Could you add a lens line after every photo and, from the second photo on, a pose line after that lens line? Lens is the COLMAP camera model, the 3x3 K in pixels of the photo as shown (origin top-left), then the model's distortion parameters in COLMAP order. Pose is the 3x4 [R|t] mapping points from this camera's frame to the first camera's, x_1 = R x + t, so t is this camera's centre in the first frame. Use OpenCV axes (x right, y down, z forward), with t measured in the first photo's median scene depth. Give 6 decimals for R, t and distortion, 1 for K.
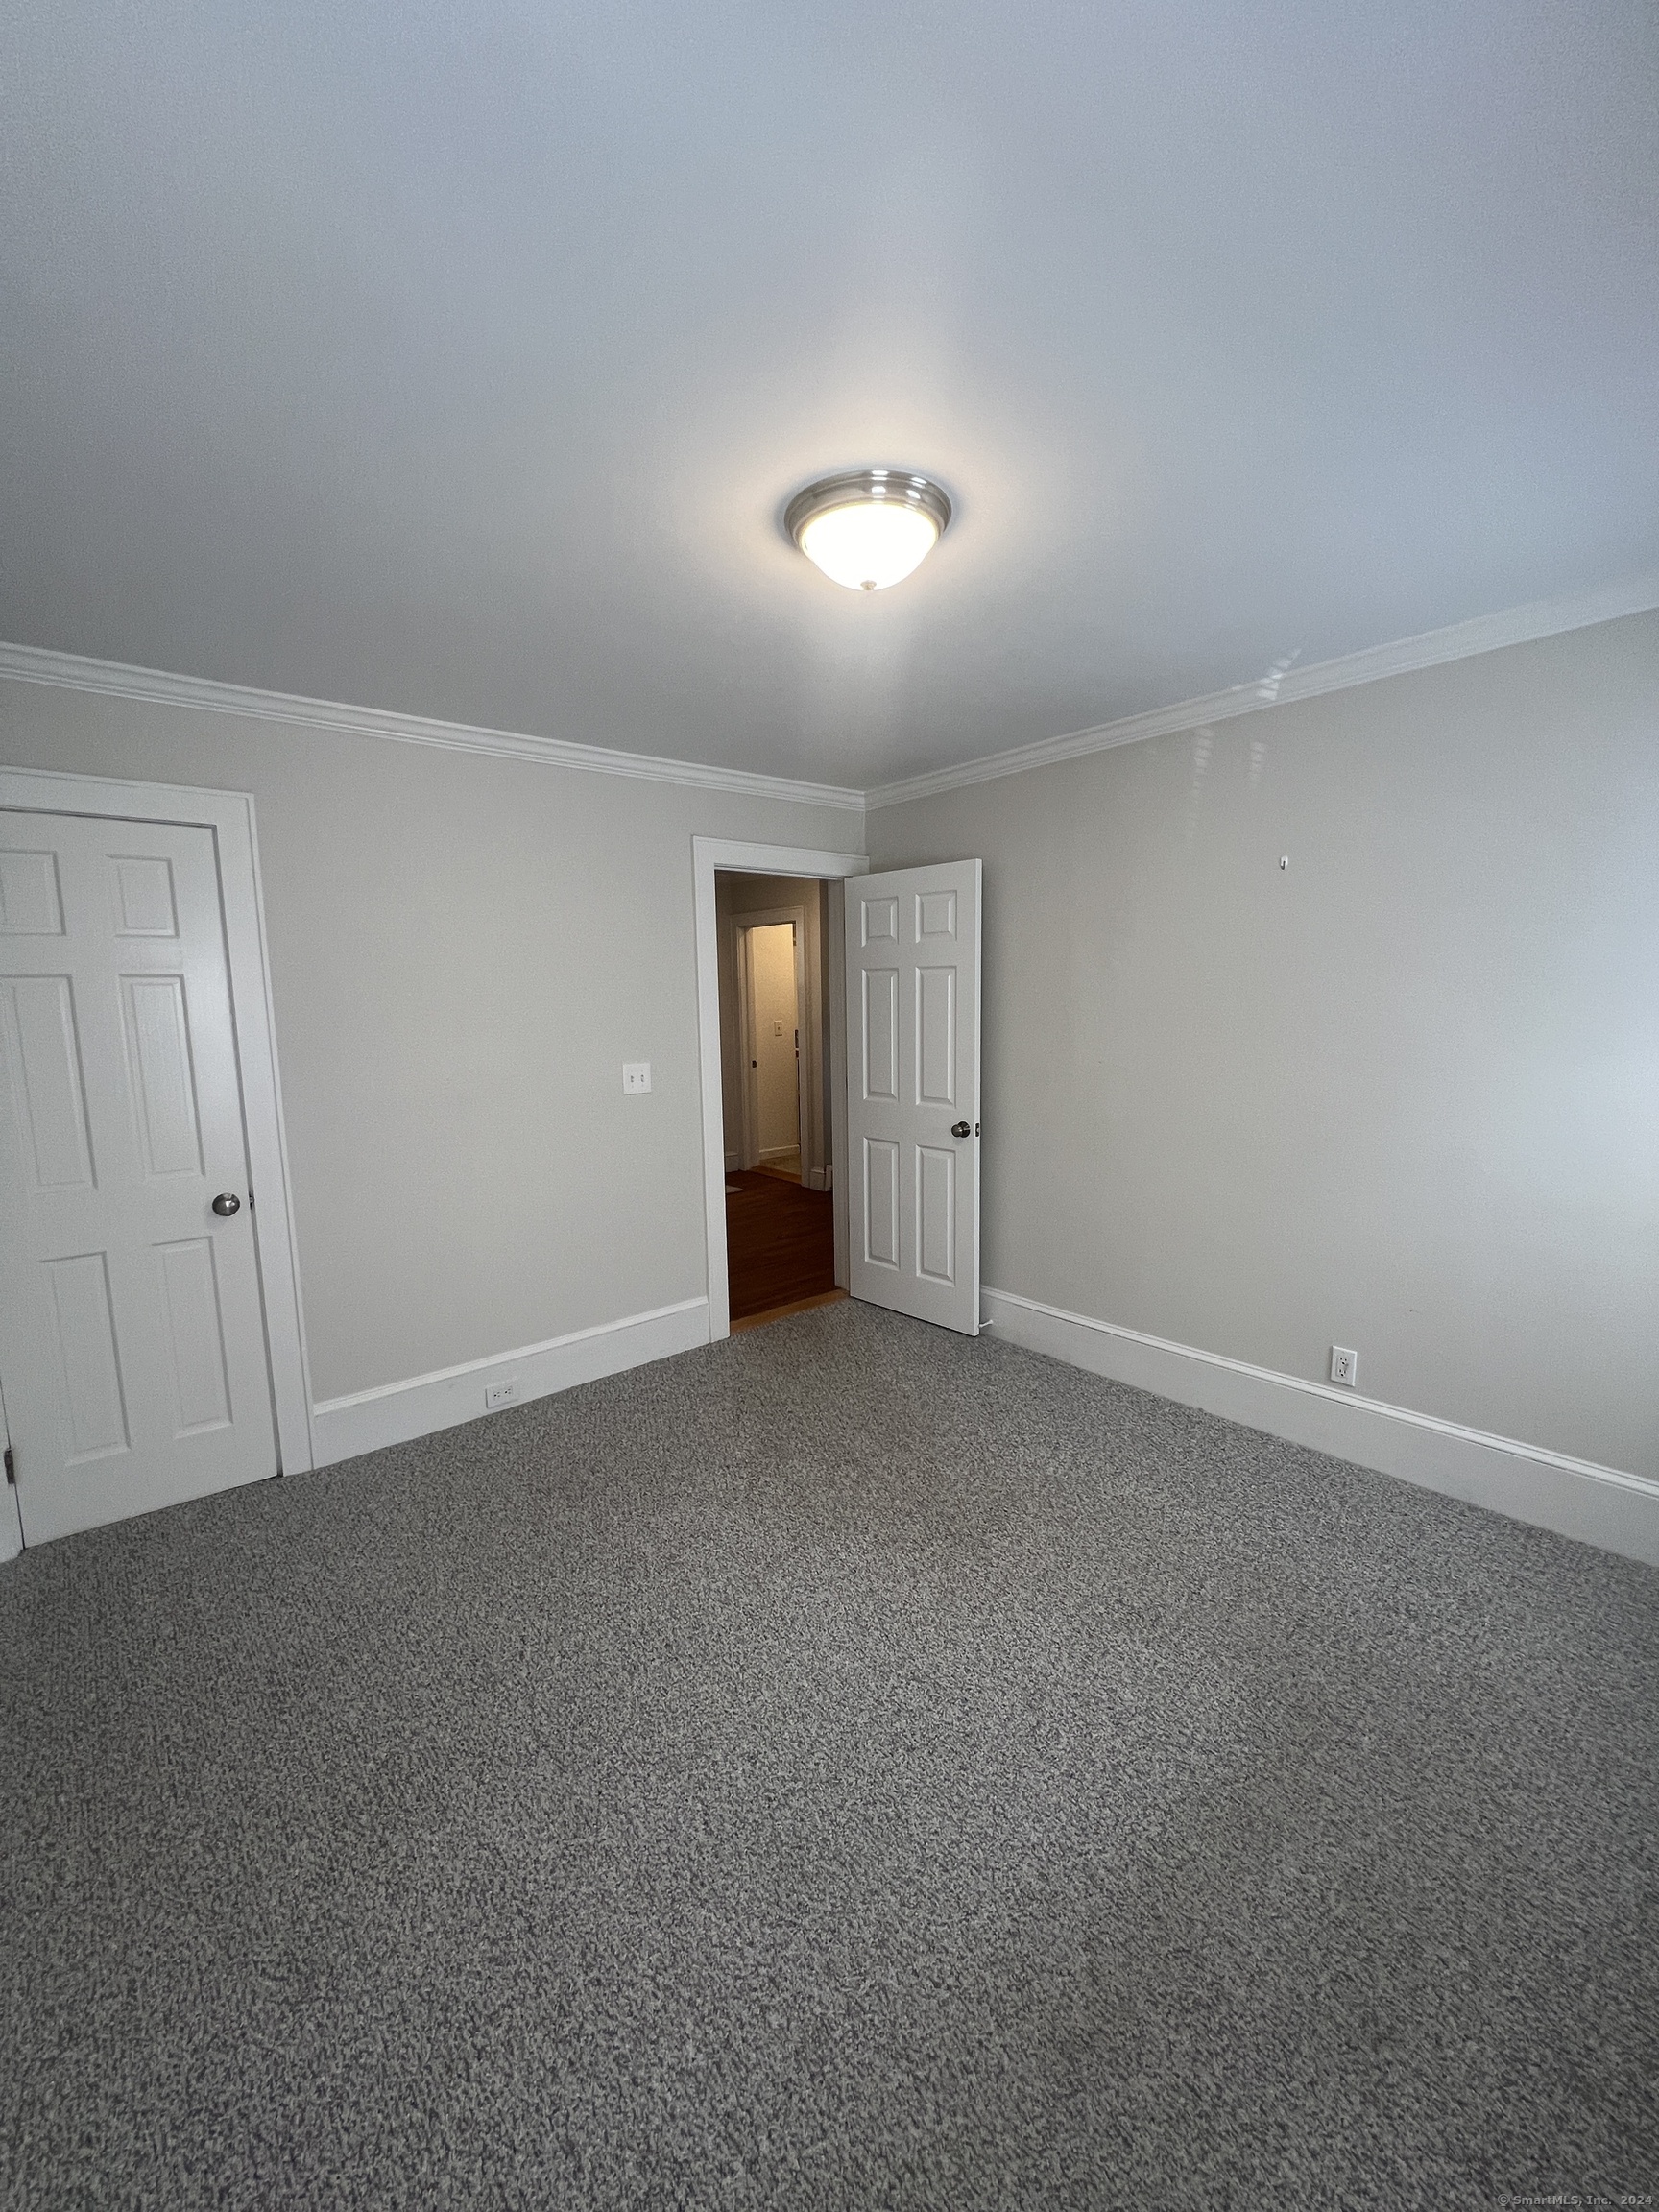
lens RADIAL K [[891.4, 0, 829.5], [0, 891.4, 1106.0], [0, 0, 1]] dist [-0.001041, -0.000791]
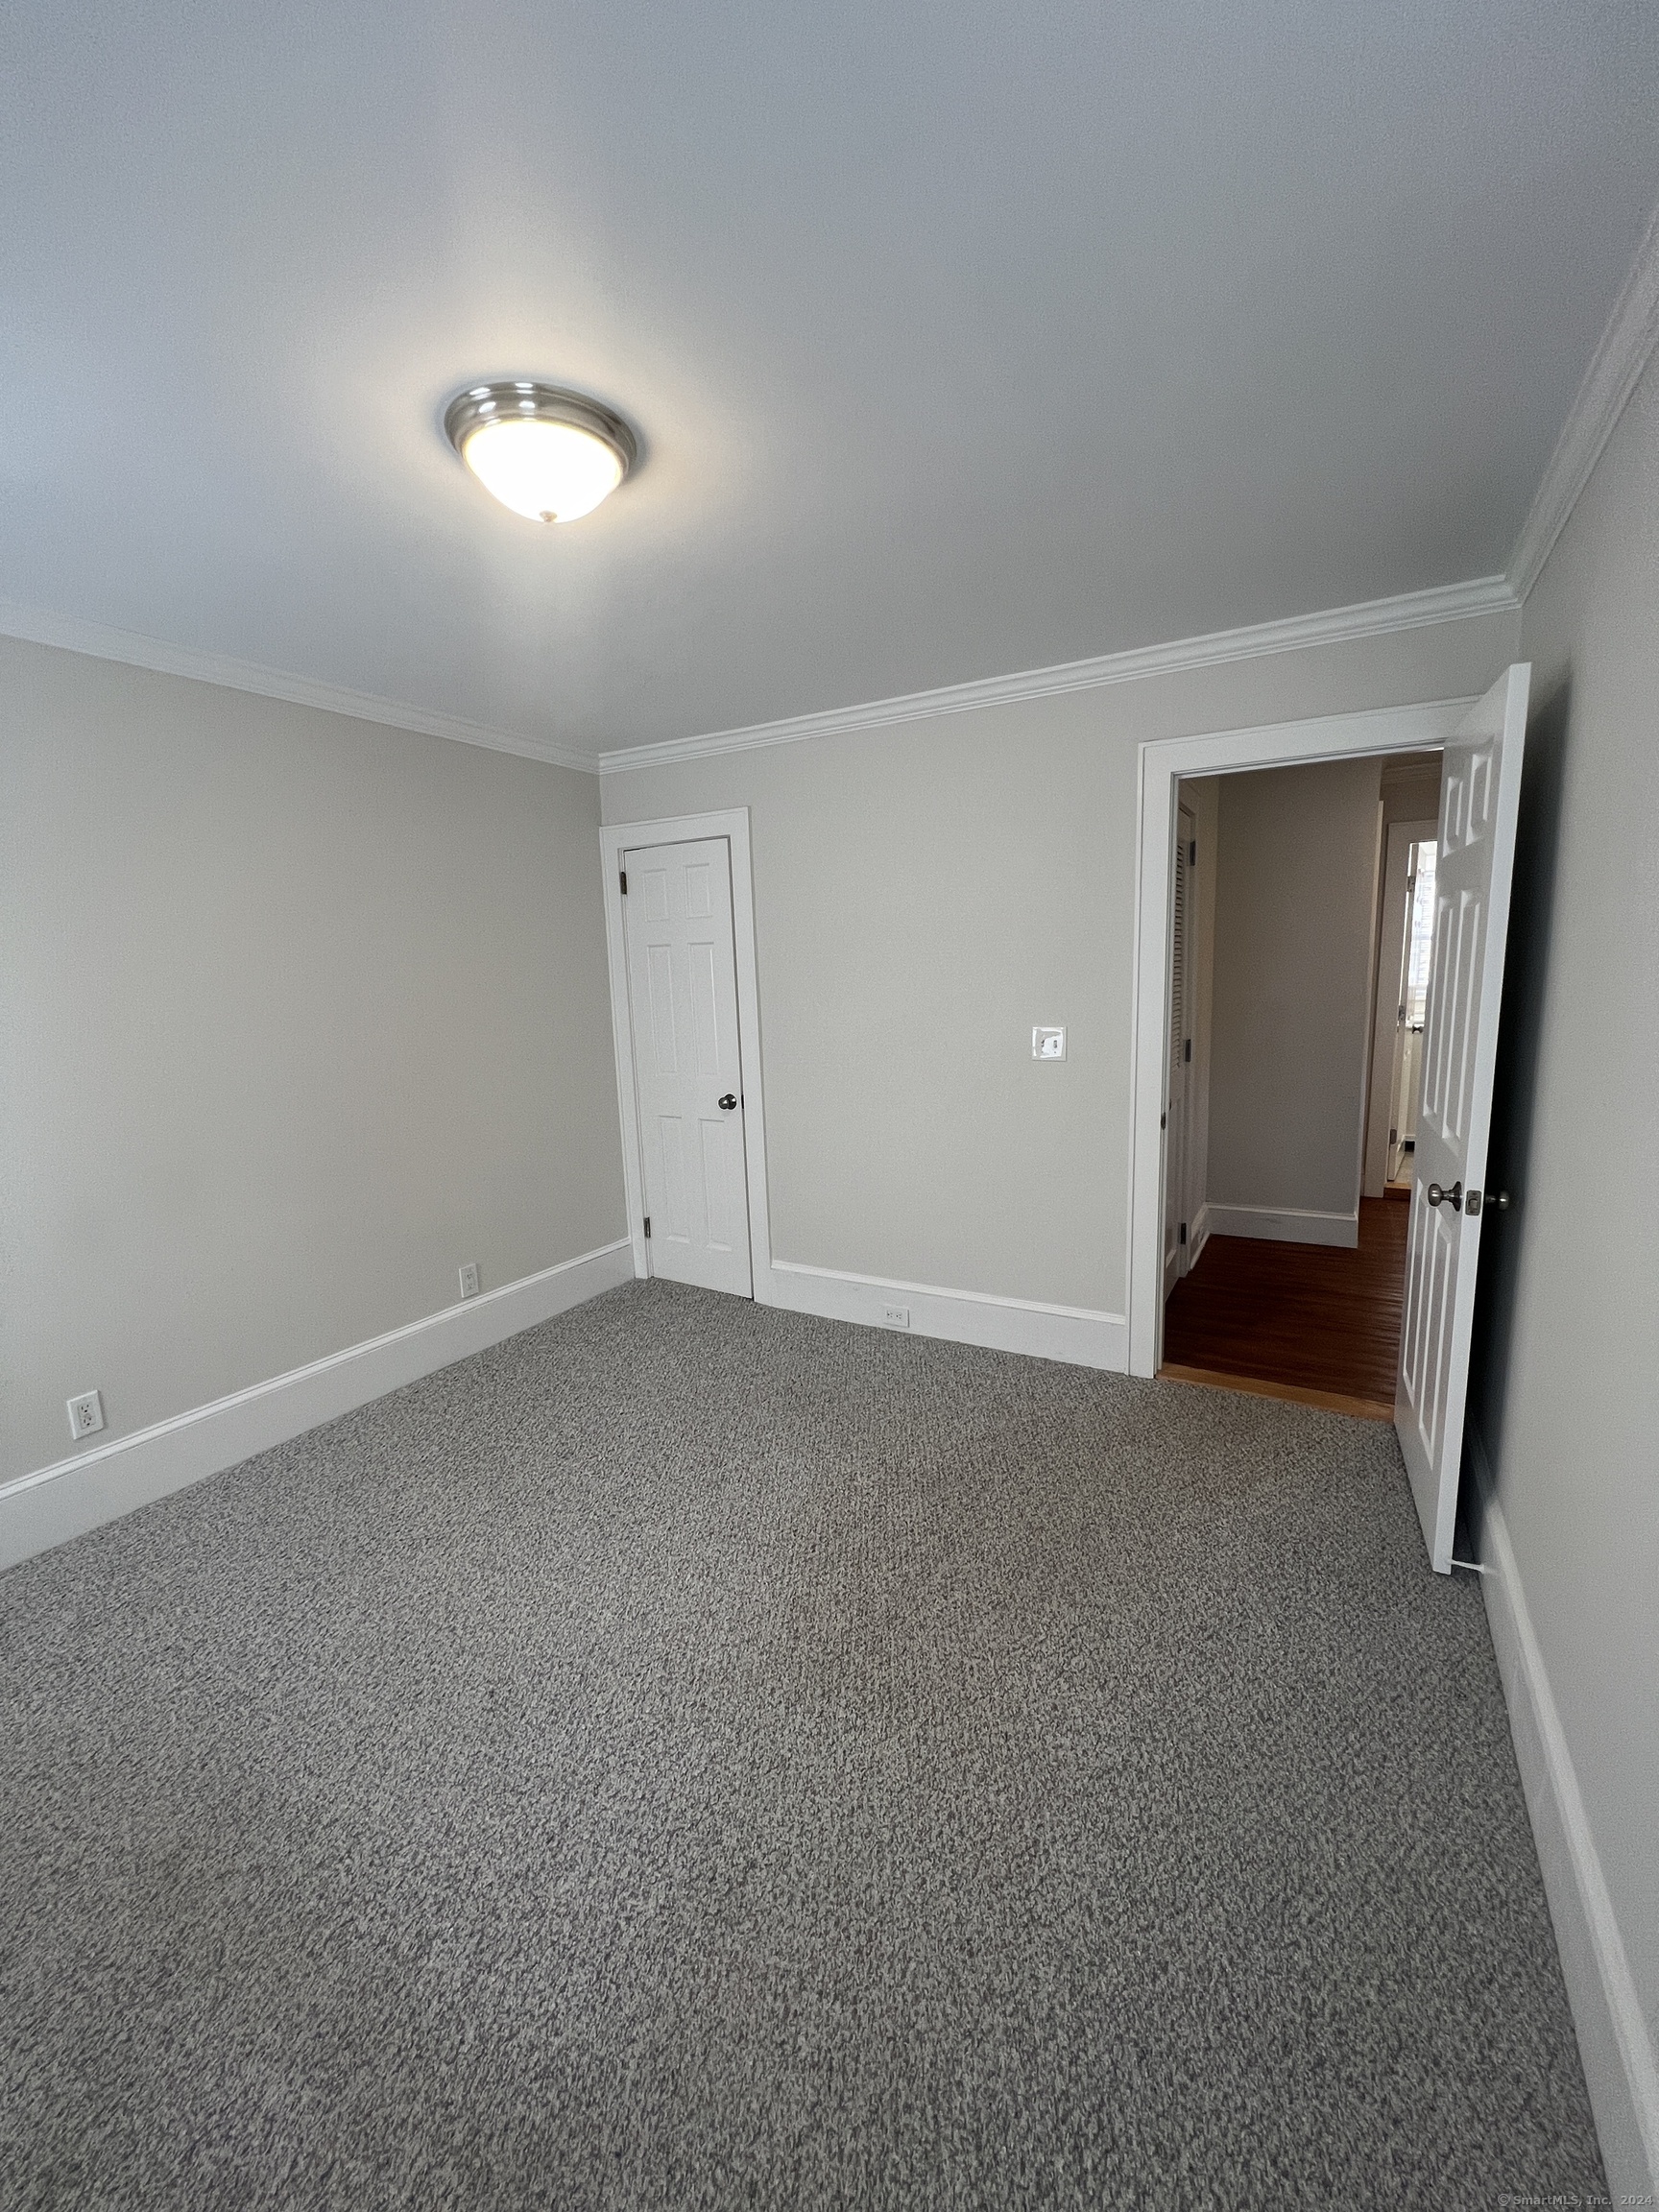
lens RADIAL K [[891.4, 0, 829.5], [0, 891.4, 1106.0], [0, 0, 1]] dist [-0.001041, -0.000791]
pose [[0.335409, 0.156661, -0.928955, 0.664013], [-0.092303, 0.986797, 0.133088, -0.081927], [0.937540, 0.041106, 0.345441, 0.599589]]
